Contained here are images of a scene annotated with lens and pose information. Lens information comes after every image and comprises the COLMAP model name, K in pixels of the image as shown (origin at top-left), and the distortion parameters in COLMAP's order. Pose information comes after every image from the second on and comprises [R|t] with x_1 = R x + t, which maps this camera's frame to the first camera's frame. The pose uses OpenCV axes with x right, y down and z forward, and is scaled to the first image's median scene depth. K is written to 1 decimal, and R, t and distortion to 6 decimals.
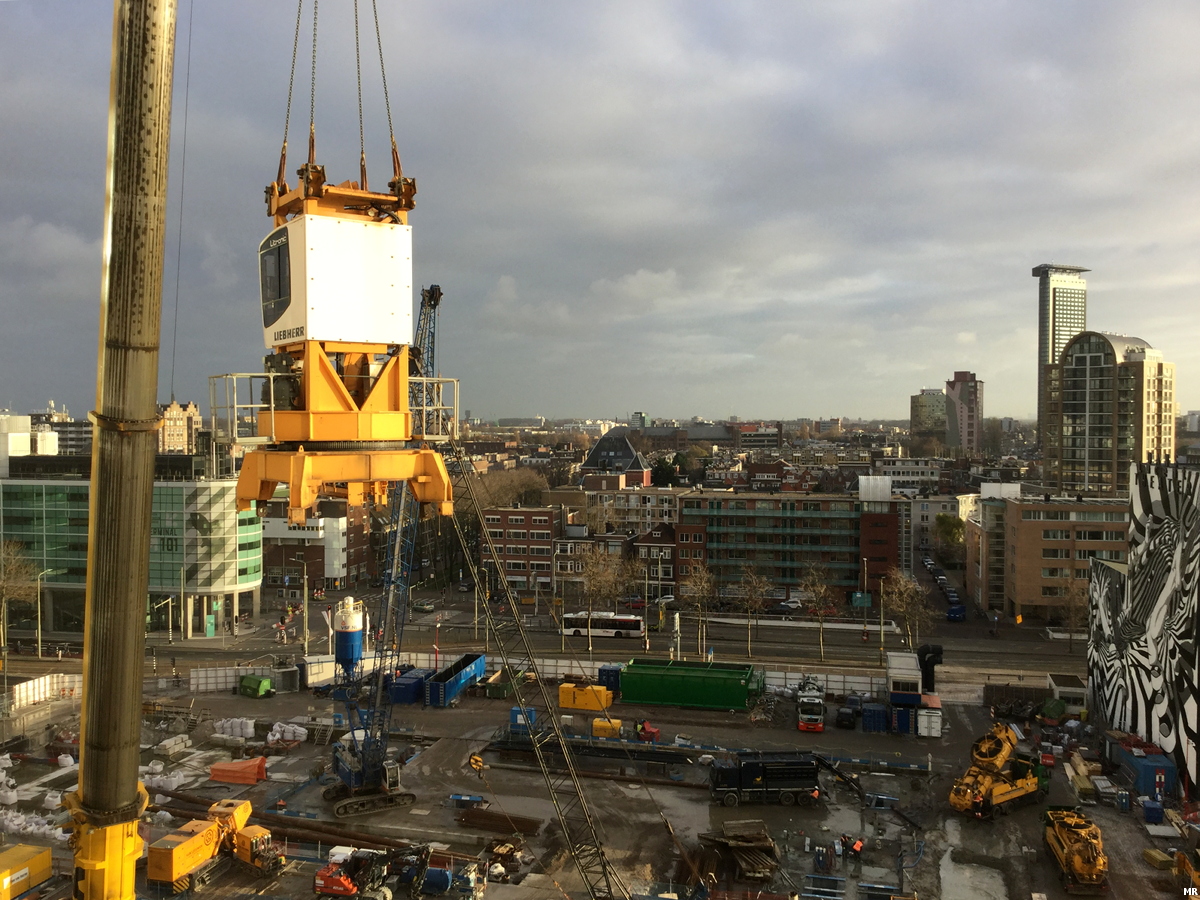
lens RADIAL K [[1072.1, 0, 599.9], [0, 1072.1, 450.1], [0, 0, 1]] dist [0.038343, -0.064062]
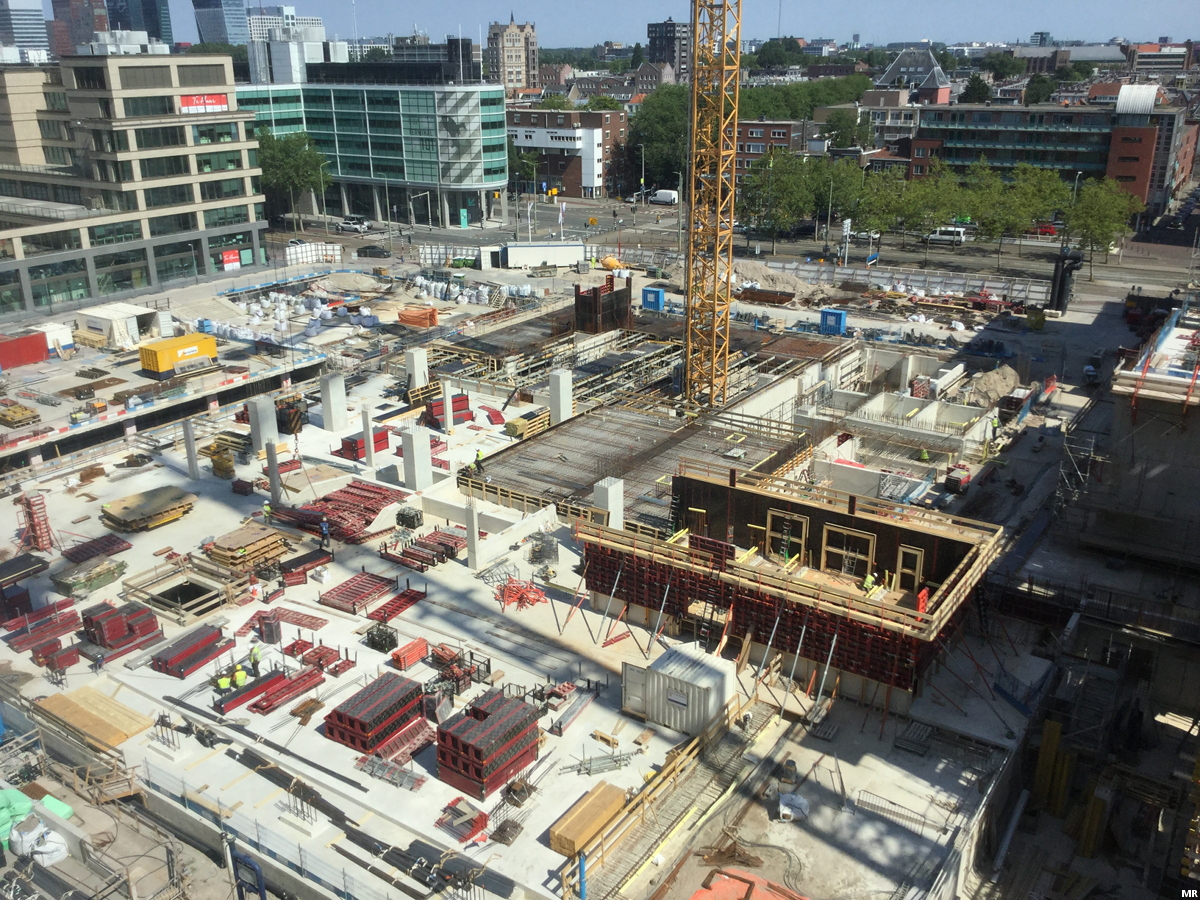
lens RADIAL K [[1072.1, 0, 597.6], [0, 1072.1, 453.5], [0, 0, 1]] dist [0.038343, -0.064062]
pose [[0.917589, 0.129614, -0.375806, 0.238211], [-0.003474, 0.947932, 0.318455, 0.034205], [0.397514, -0.290905, 0.870262, -0.022593]]
